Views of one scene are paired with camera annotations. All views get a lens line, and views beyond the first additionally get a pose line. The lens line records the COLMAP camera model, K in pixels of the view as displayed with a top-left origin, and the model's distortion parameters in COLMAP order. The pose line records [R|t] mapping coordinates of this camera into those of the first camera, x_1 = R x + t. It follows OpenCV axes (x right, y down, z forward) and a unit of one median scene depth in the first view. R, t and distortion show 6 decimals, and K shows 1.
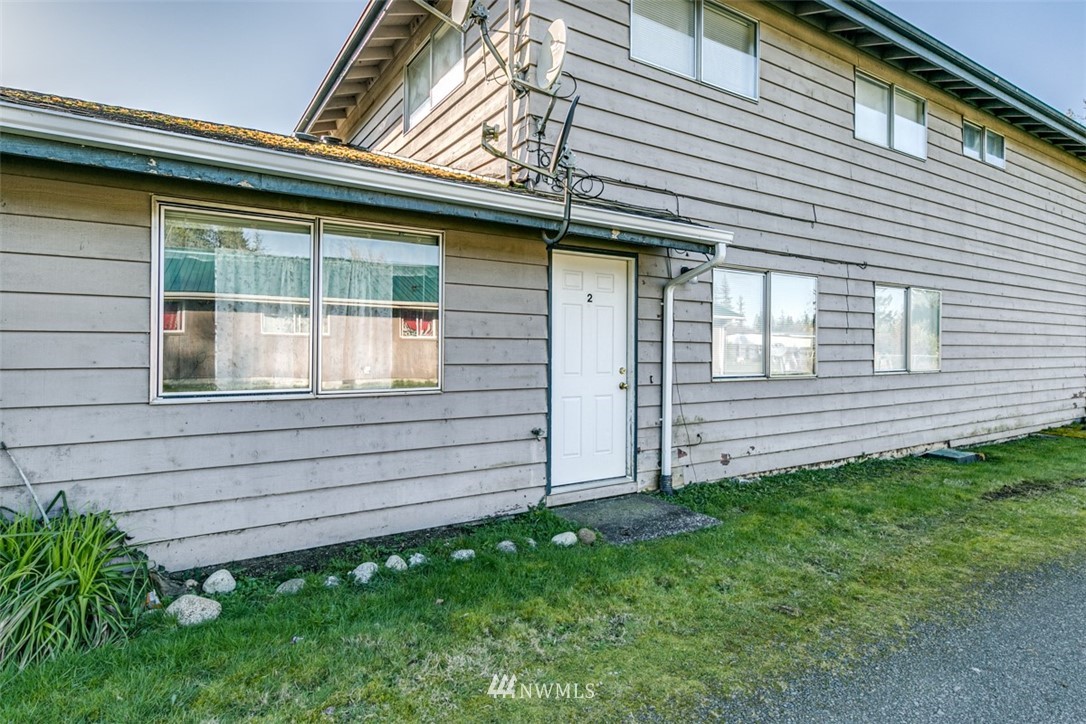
lens RADIAL K [[576.5, 0, 543.0], [0, 576.5, 362.0], [0, 0, 1]] dist [0.000334, 0.000059]
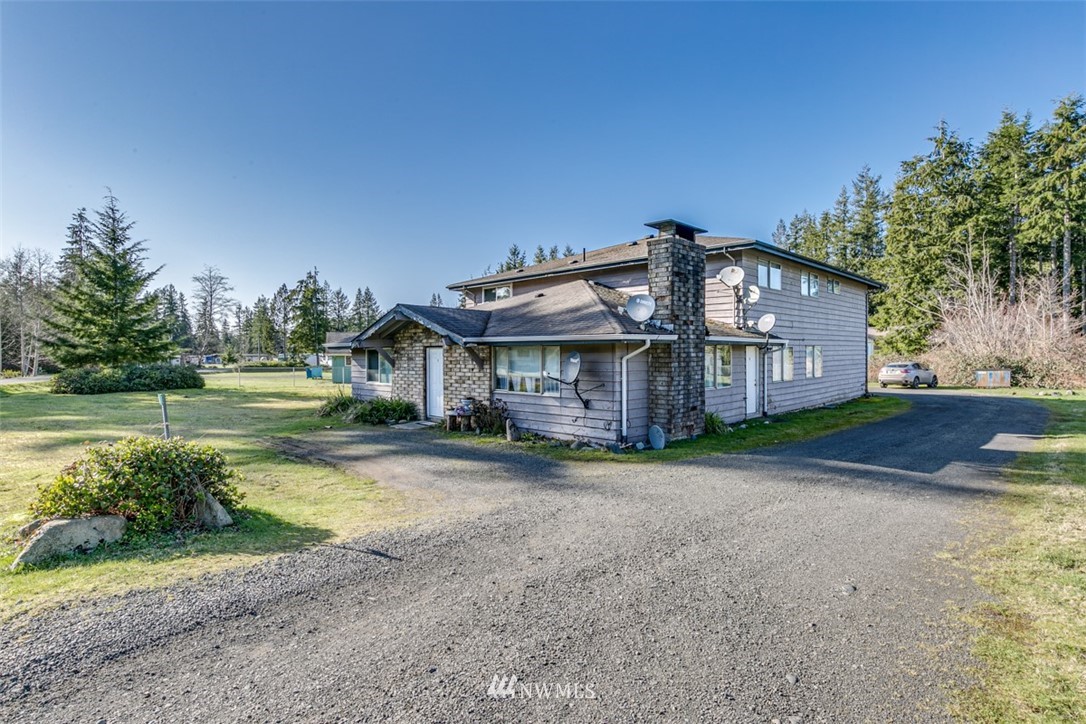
lens RADIAL K [[576.5, 0, 543.0], [0, 576.5, 362.0], [0, 0, 1]] dist [0.000334, 0.000059]
pose [[0.965528, -0.009030, 0.260143, -1.420390], [0.007955, 0.999955, 0.005184, -0.086286], [-0.260178, -0.002936, 0.965556, -1.400542]]
